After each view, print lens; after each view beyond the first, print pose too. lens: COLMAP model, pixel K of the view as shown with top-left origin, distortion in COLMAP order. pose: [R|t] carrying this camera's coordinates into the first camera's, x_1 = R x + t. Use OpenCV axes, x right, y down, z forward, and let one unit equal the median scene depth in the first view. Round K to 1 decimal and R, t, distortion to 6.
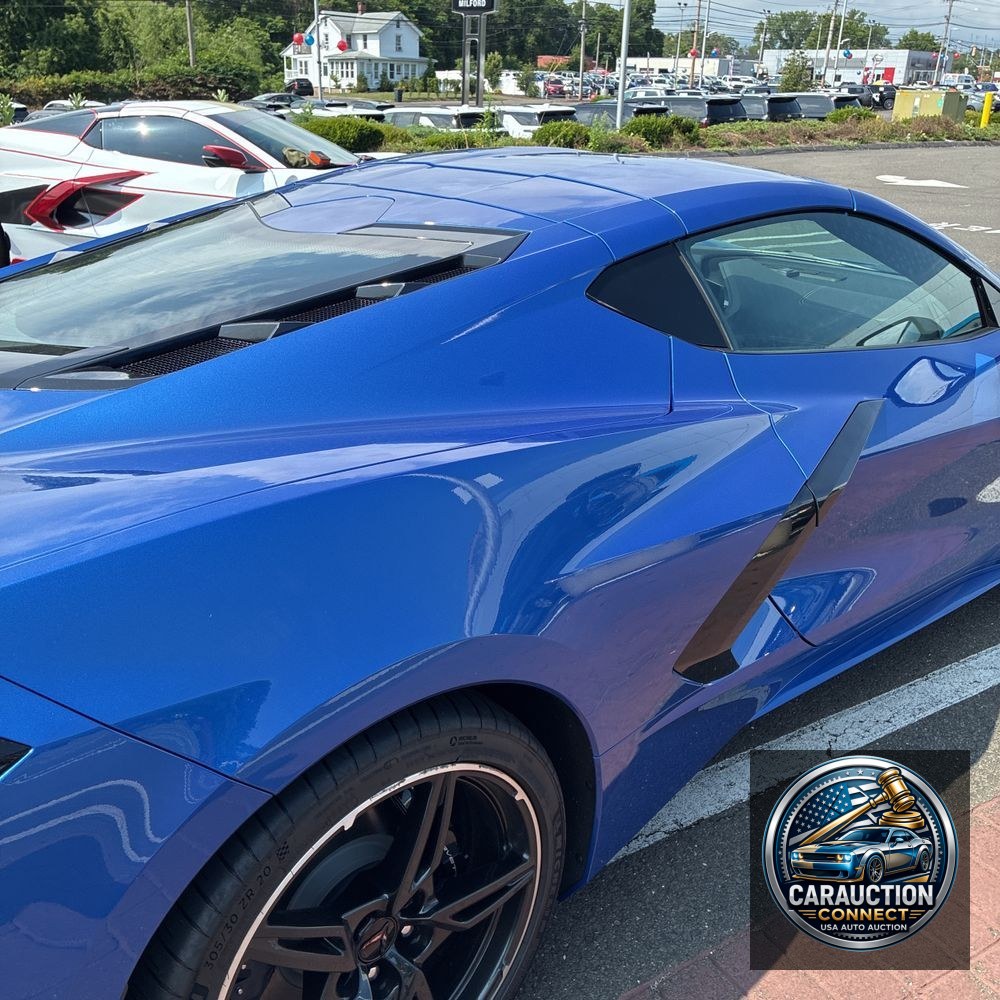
lens RADIAL K [[1019.3, 0, 494.5], [0, 1019.3, 500.1], [0, 0, 1]] dist [0.024634, 0.000000]
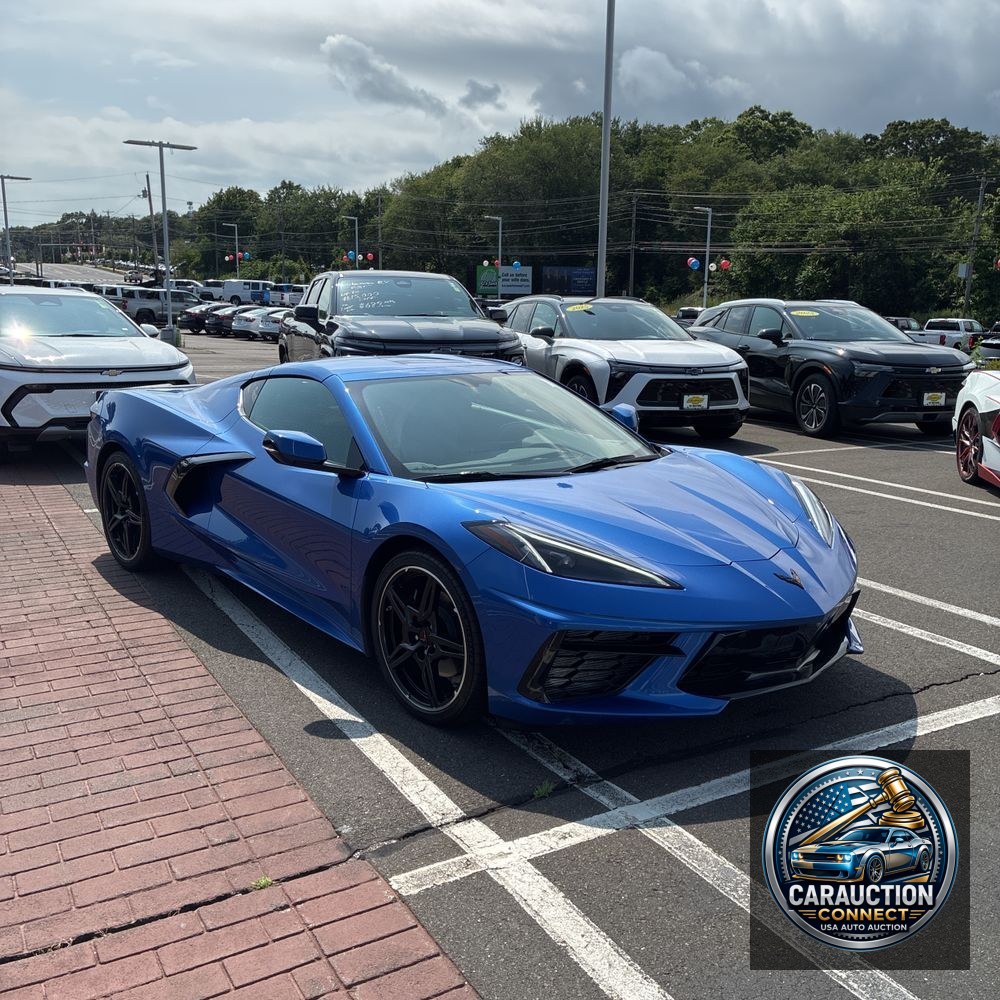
lens RADIAL K [[1019.3, 0, 490.6], [0, 1019.3, 495.2], [0, 0, 1]] dist [0.024634, 0.000000]
pose [[-0.043554, 0.175161, -0.983576, 0.085318], [-0.394731, 0.901389, 0.178004, -0.020655], [0.917764, 0.396001, 0.029882, 0.048494]]
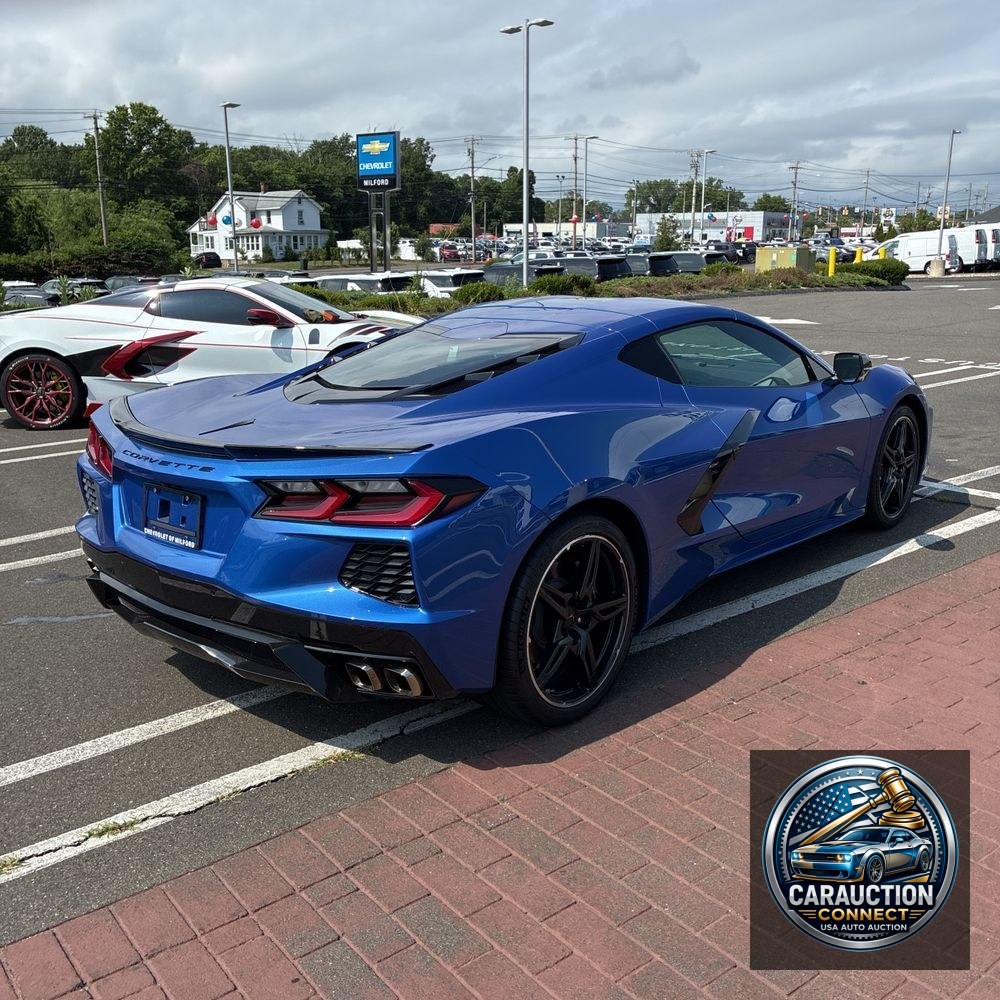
lens RADIAL K [[1019.3, 0, 498.7], [0, 1019.3, 491.7], [0, 0, 1]] dist [0.024634, 0.000000]
pose [[0.993735, -0.055538, 0.096982, -0.010820], [0.069628, 0.986451, -0.148548, 0.010618], [-0.087418, 0.154370, 0.984138, -0.029525]]
